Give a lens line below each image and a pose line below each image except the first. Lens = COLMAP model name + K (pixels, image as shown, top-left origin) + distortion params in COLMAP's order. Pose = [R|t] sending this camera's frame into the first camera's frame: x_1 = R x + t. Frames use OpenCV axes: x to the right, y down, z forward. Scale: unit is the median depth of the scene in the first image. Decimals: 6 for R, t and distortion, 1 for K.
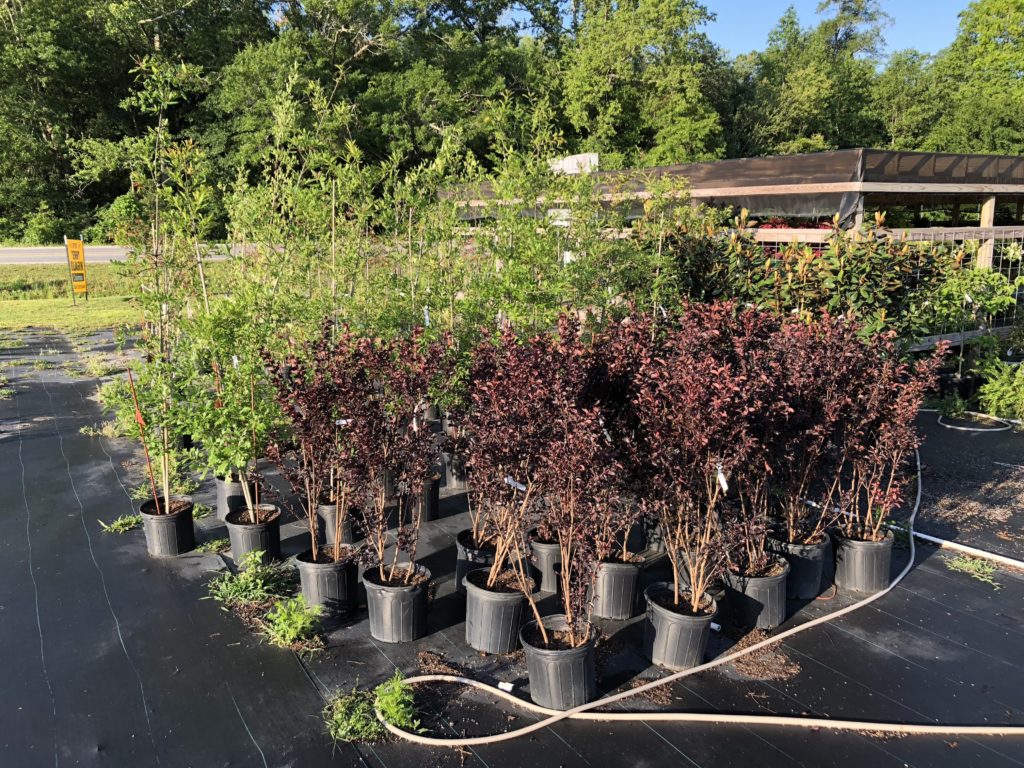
lens RADIAL K [[839.3, 0, 513.6], [0, 839.3, 377.1], [0, 0, 1]] dist [0.011648, 0.006132]
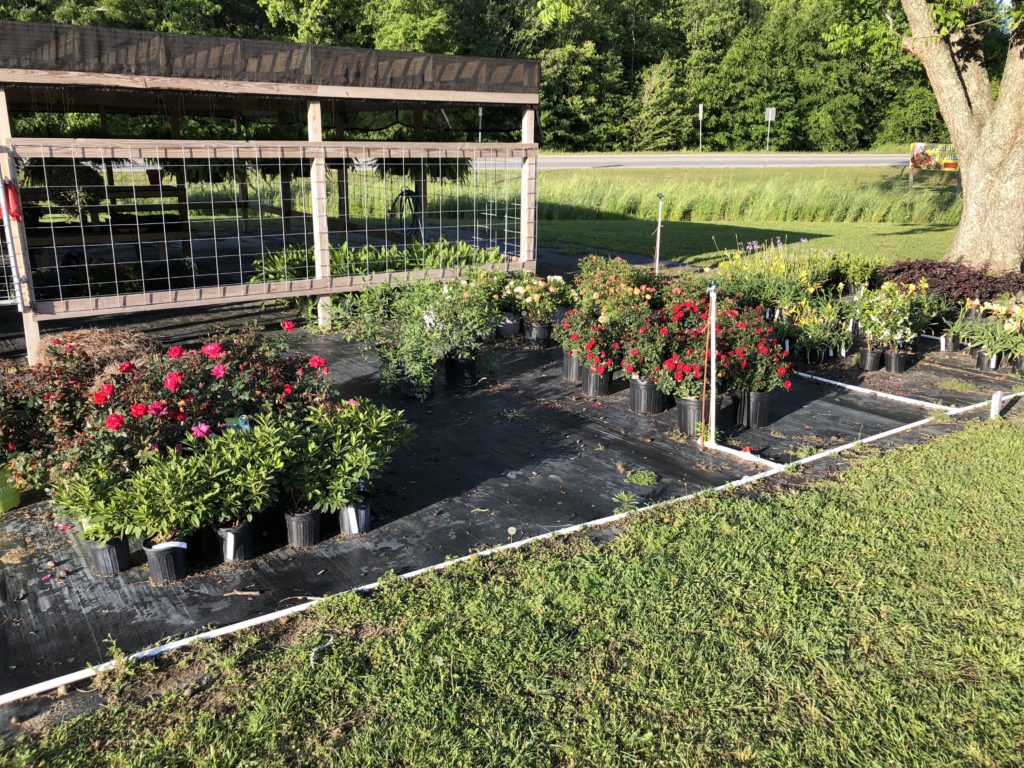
lens RADIAL K [[839.3, 0, 516.4], [0, 839.3, 389.2], [0, 0, 1]] dist [0.011648, 0.006132]
pose [[0.997909, 0.003570, 0.064543, 0.247421], [-0.010243, 0.994592, 0.103352, -0.016954], [-0.063825, -0.103797, 0.992548, 0.095352]]
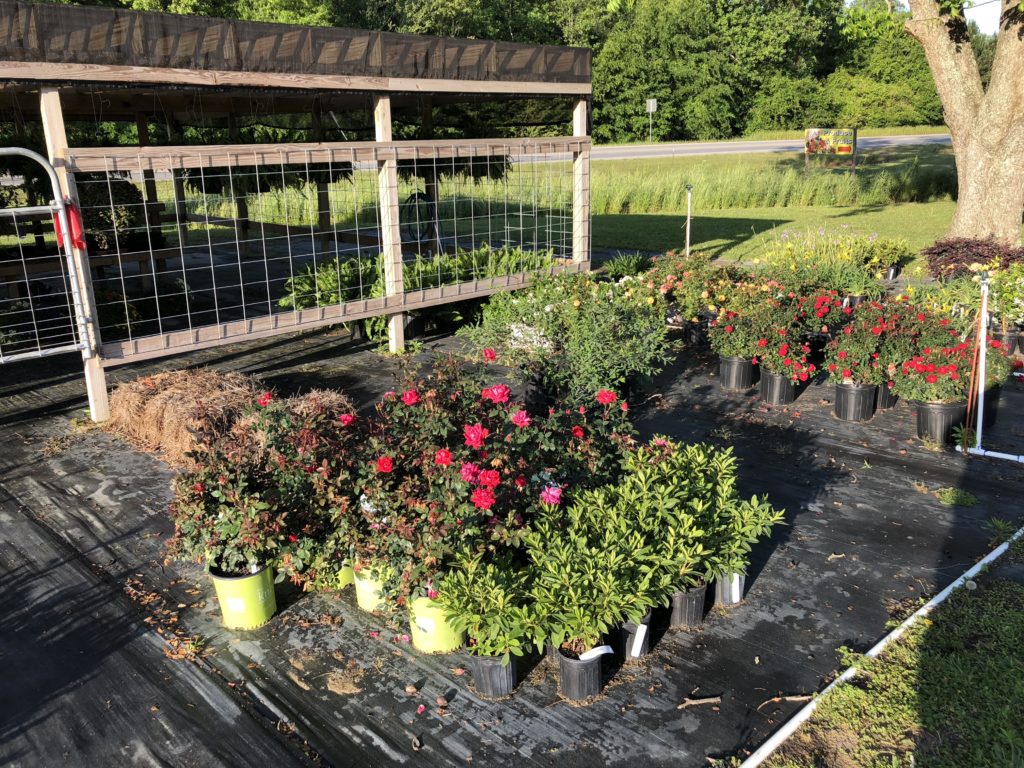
lens RADIAL K [[839.3, 0, 507.3], [0, 839.3, 384.8], [0, 0, 1]] dist [0.011648, 0.006132]
pose [[0.974942, -0.072090, 0.210455, 0.201192], [0.051017, 0.993278, 0.103904, -0.020165], [-0.216530, -0.090563, 0.972066, 0.117955]]
